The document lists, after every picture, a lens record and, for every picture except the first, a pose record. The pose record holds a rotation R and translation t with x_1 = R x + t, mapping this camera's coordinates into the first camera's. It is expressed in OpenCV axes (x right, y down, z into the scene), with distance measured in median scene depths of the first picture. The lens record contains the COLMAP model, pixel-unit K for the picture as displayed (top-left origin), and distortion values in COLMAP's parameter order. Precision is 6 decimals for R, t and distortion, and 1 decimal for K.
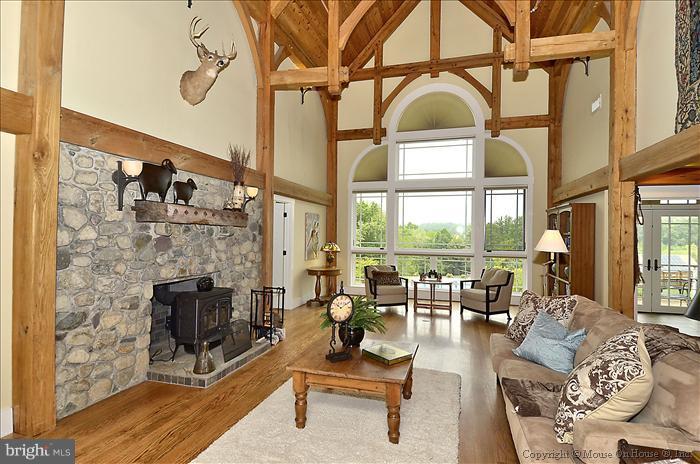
lens RADIAL K [[381.2, 0, 325.5], [0, 381.2, 234.8], [0, 0, 1]] dist [0.046195, -0.007678]
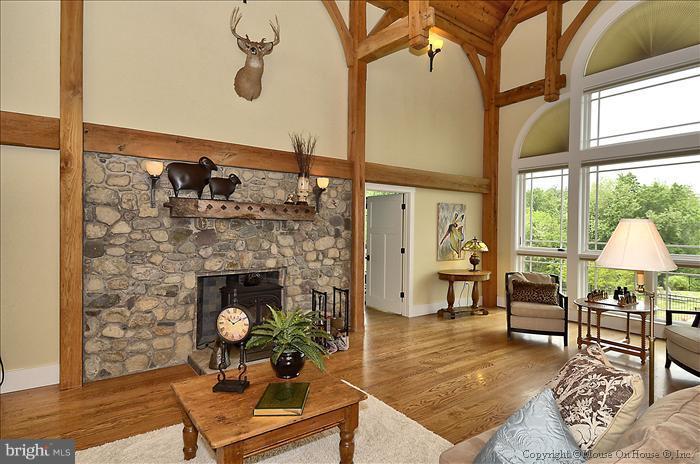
lens RADIAL K [[381.2, 0, 336.1], [0, 381.2, 233.3], [0, 0, 1]] dist [0.046195, -0.007678]
pose [[0.796177, 0.005246, -0.605041, 0.451912], [-0.000673, 0.999969, 0.007784, 0.002299], [0.605063, -0.005791, 0.796156, 0.342883]]
